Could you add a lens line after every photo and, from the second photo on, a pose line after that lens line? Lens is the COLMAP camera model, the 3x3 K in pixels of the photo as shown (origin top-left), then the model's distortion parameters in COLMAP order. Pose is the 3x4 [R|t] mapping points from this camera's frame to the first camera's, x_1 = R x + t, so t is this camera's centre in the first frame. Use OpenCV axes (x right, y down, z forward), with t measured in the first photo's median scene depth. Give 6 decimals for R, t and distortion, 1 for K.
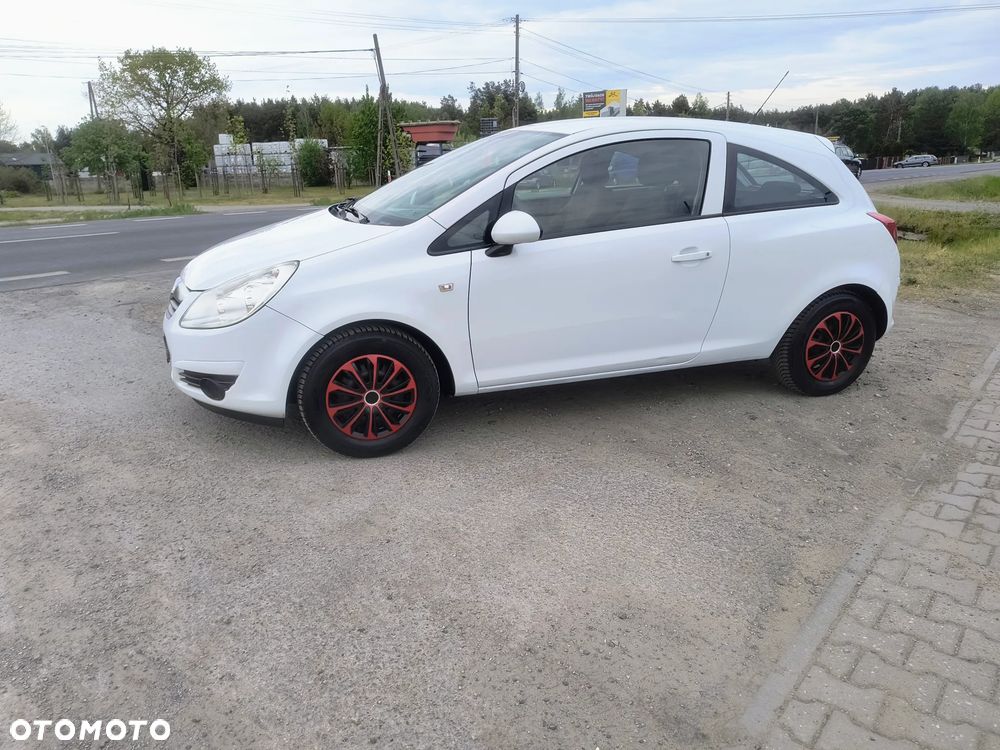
lens RADIAL K [[683.8, 0, 497.6], [0, 683.8, 373.9], [0, 0, 1]] dist [0.020924, -0.017256]
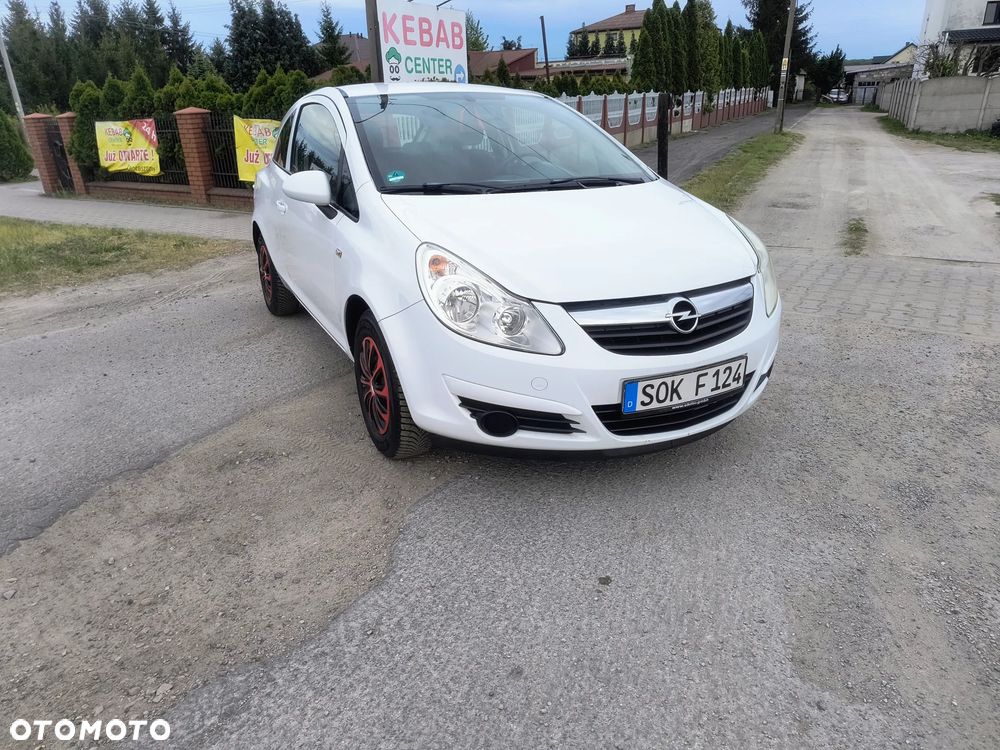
lens RADIAL K [[683.8, 0, 485.4], [0, 683.8, 370.5], [0, 0, 1]] dist [0.020924, -0.017256]
pose [[-0.120924, -0.342171, 0.931824, -1.140054], [0.334040, 0.869941, 0.362796, -0.402218], [-0.934770, 0.355137, 0.009102, 1.246503]]
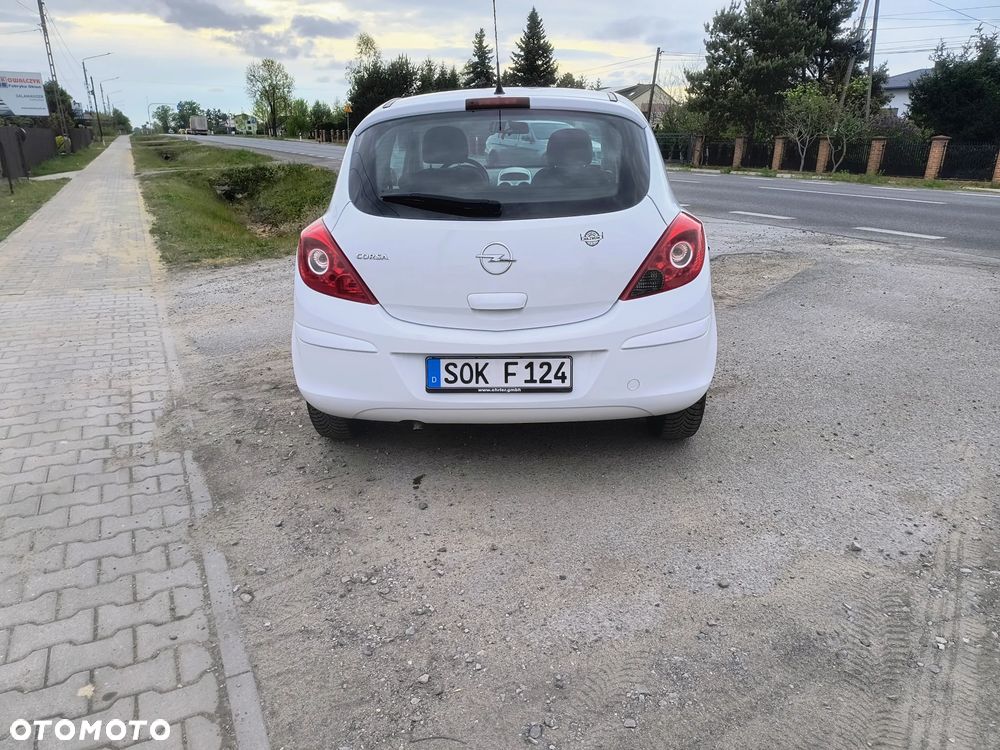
lens RADIAL K [[683.8, 0, 502.8], [0, 683.8, 370.2], [0, 0, 1]] dist [0.020924, -0.017256]
pose [[-0.358016, 0.318549, -0.877696, 1.341762], [-0.278881, 0.860615, 0.426107, -0.532650], [0.891095, 0.397325, -0.219277, 1.619244]]
